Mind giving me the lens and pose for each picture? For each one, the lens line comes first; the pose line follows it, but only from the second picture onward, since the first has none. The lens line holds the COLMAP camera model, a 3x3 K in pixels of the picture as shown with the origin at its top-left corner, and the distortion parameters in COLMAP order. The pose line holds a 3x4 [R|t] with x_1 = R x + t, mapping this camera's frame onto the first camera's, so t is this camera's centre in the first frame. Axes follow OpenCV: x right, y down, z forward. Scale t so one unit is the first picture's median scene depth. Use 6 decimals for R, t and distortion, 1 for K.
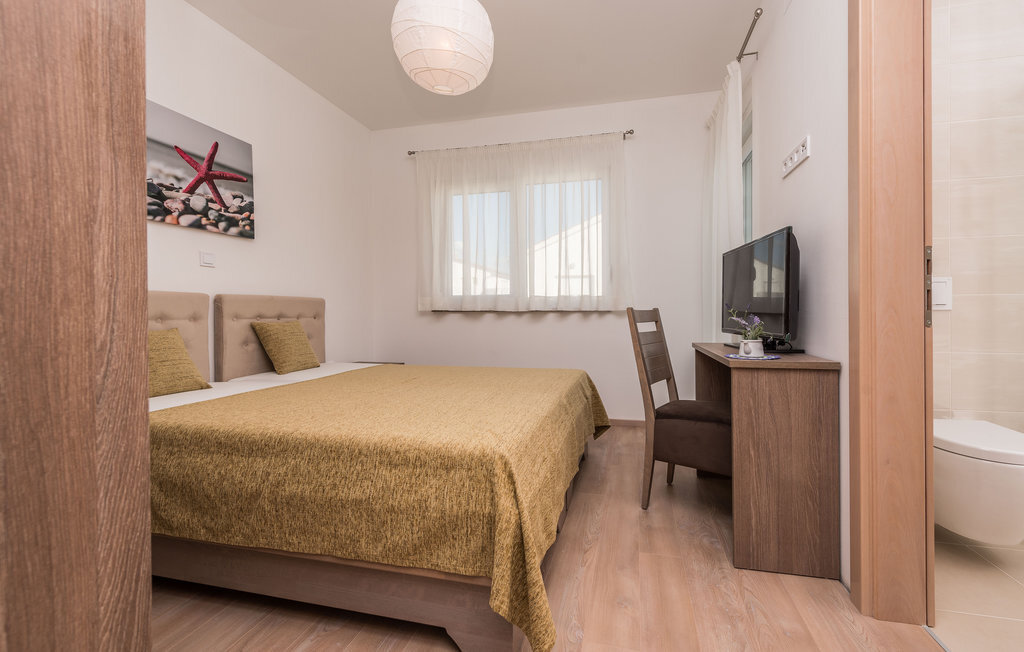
lens RADIAL K [[419.1, 0, 534.8], [0, 419.1, 317.7], [0, 0, 1]] dist [0.000196, -0.004132]
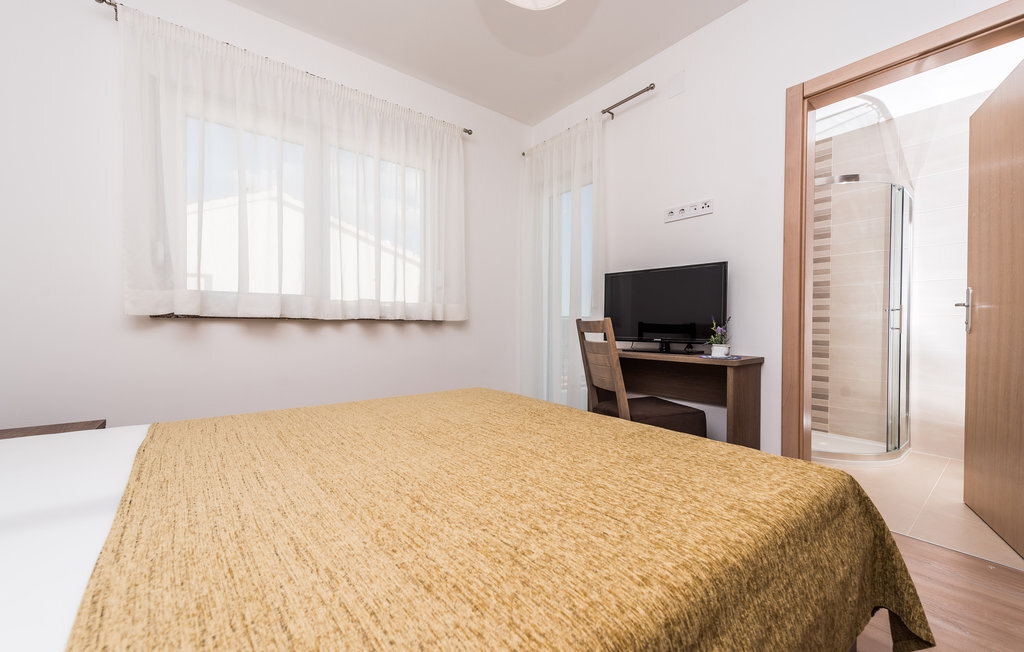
lens RADIAL K [[403.9, 0, 511.2], [0, 403.9, 330.6], [0, 0, 1]] dist [-0.000864, -0.004149]
pose [[0.624937, -0.004285, 0.780664, -0.383644], [0.001008, 0.999989, 0.004682, 0.001740], [-0.780675, -0.002139, 0.624934, 0.317966]]
